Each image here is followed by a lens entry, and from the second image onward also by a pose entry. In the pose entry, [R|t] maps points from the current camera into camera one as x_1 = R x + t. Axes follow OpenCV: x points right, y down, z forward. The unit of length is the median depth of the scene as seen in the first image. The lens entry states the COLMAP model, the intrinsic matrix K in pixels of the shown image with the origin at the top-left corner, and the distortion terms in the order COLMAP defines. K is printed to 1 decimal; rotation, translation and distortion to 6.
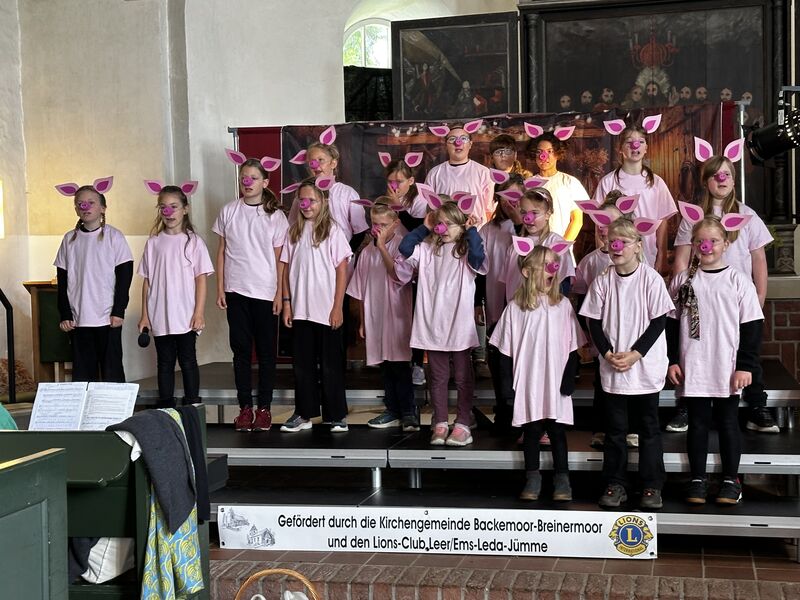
lens RADIAL K [[1315.7, 0, 400.0], [0, 1315.7, 300.0], [0, 0, 1]] dist [0.213215, -0.359252]
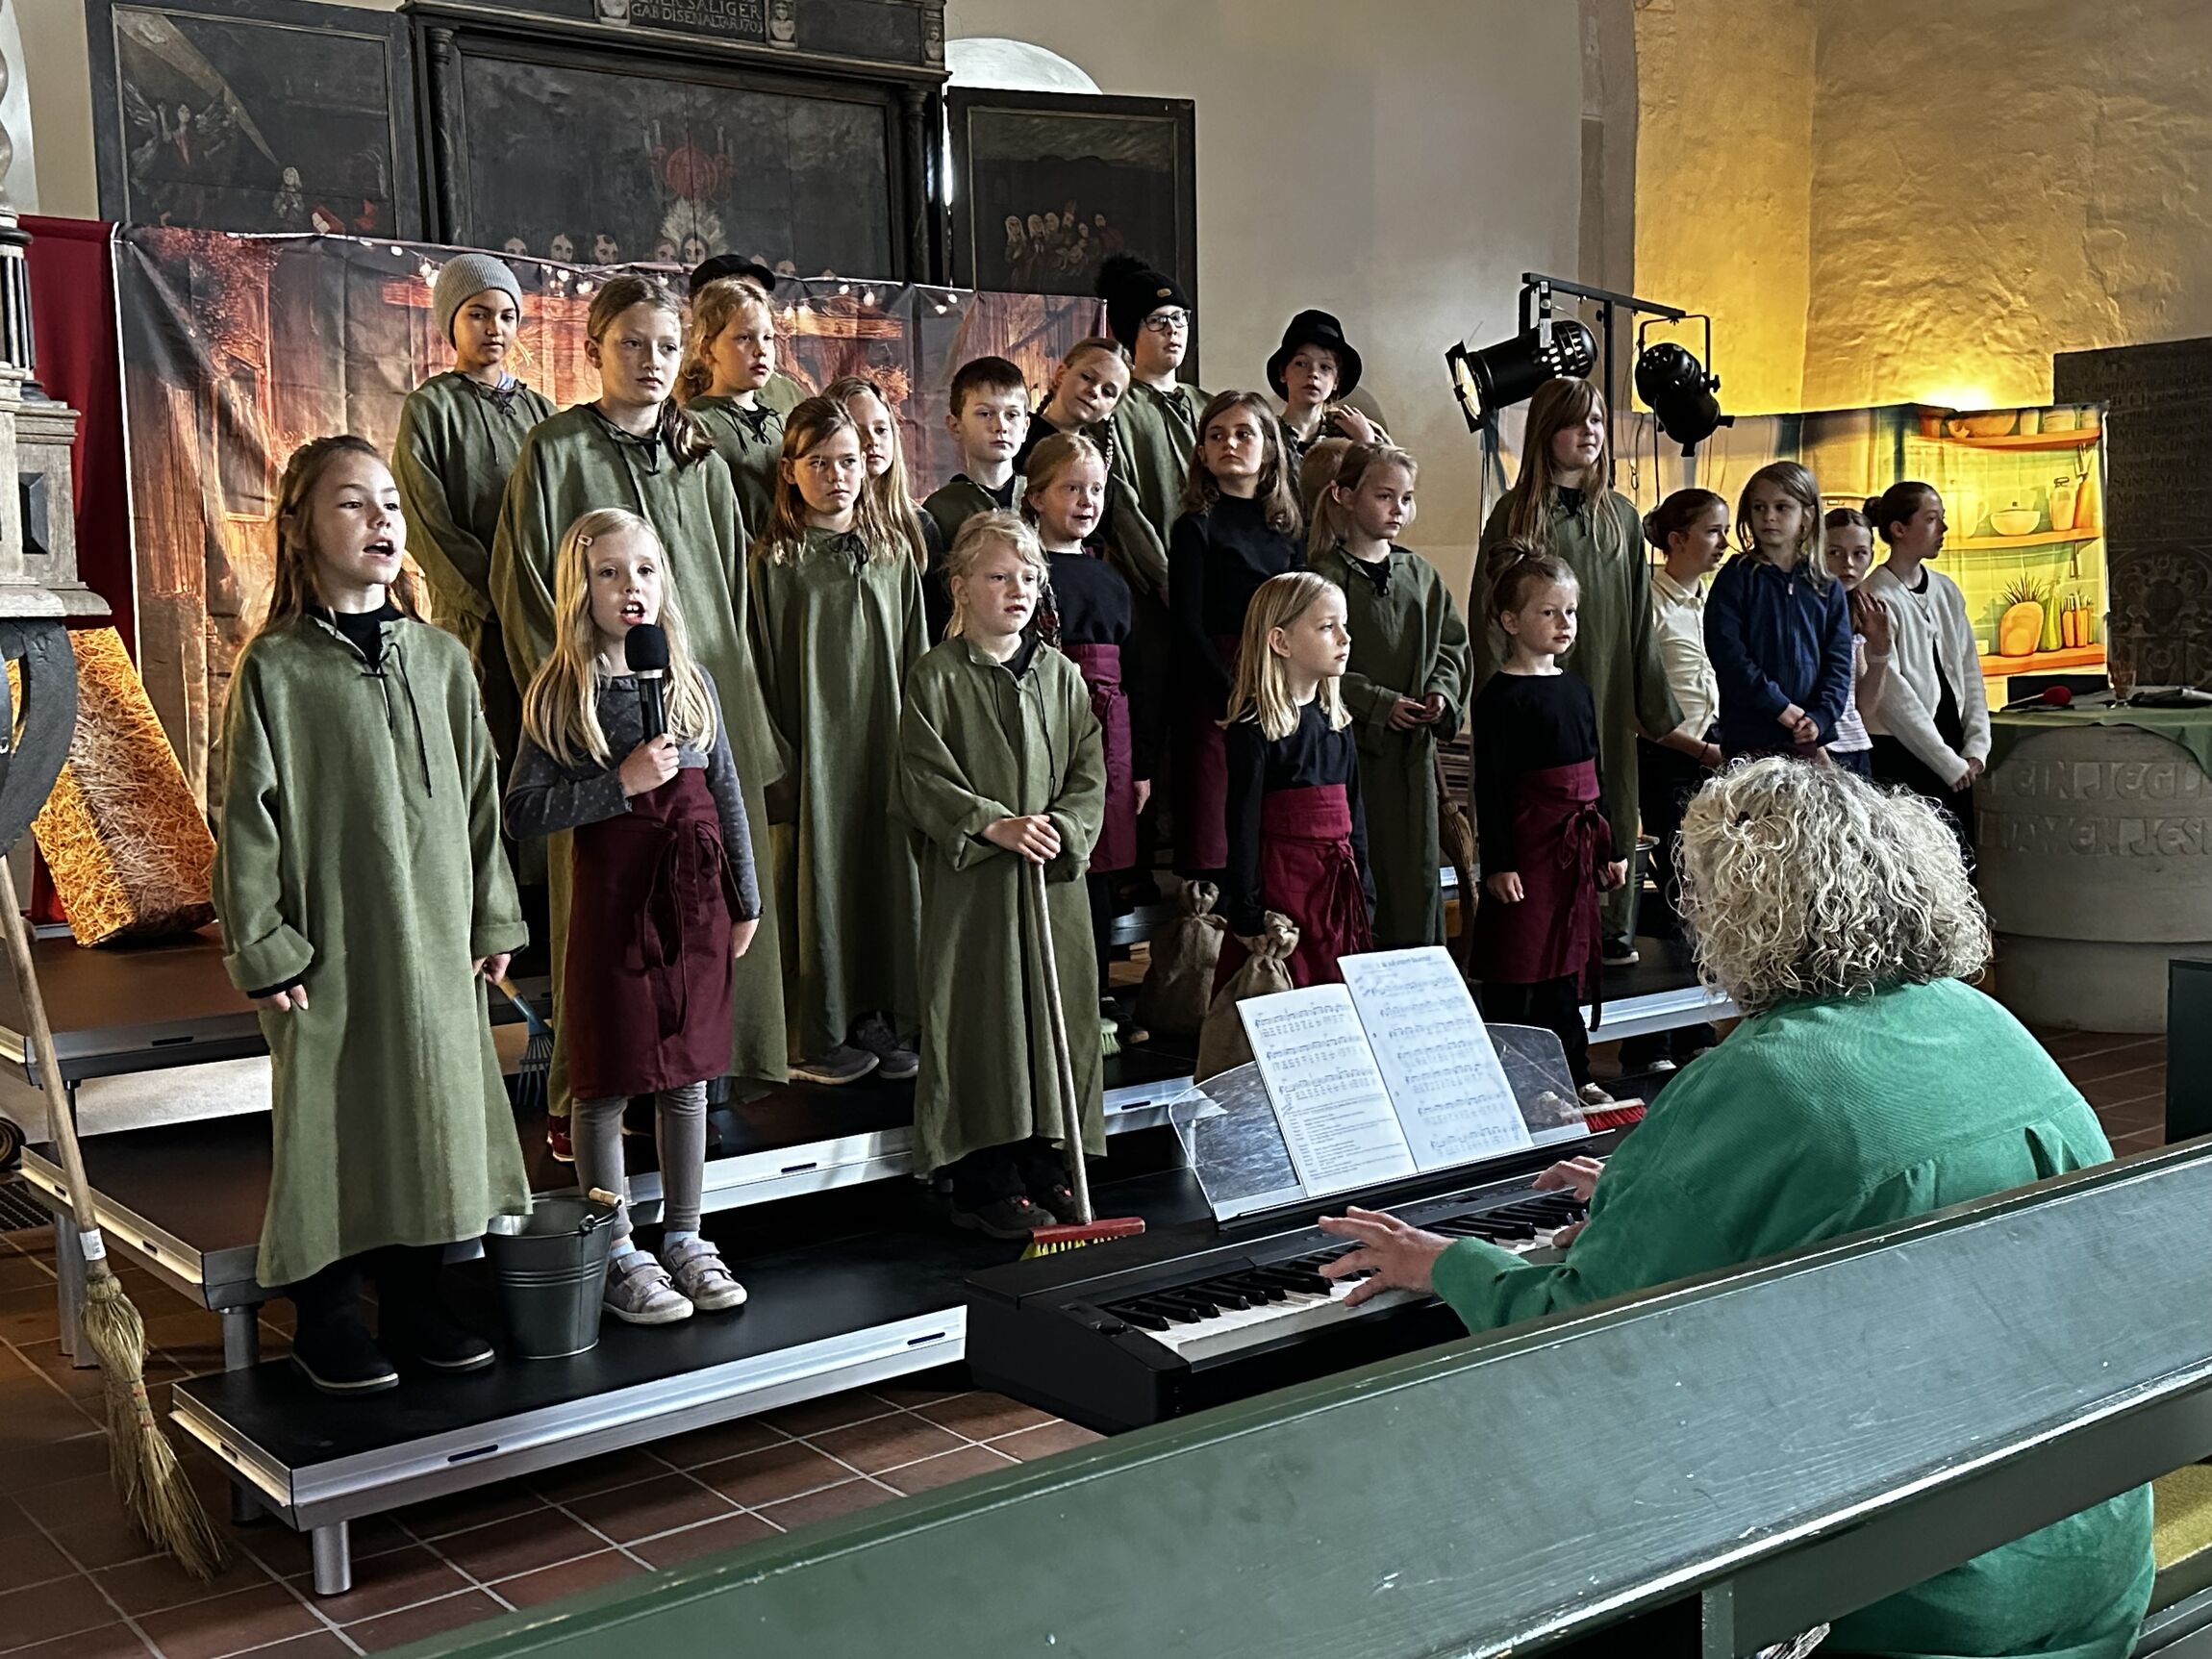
lens RADIAL K [[2424.0, 0, 1101.8], [0, 2424.0, 831.9], [0, 0, 1]] dist [0.173059, -0.419531]
pose [[0.637314, -0.062627, 0.768055, -0.567463], [0.033371, 0.998000, 0.053686, -0.000475], [-0.769881, -0.008585, 0.638129, 0.533703]]
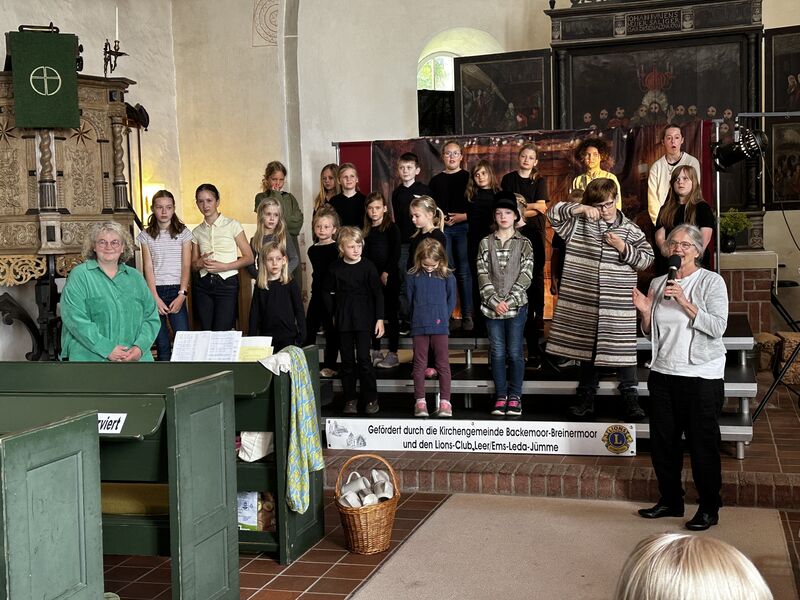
lens RADIAL K [[1095.8, 0, 415.4], [0, 1095.8, 300.1], [0, 0, 1]] dist [0.214921, -0.456698]
pose [[0.998697, -0.003217, -0.050921, 0.016571], [0.004719, 0.999557, 0.029395, -0.005286], [0.050804, -0.029597, 0.998270, -0.148537]]
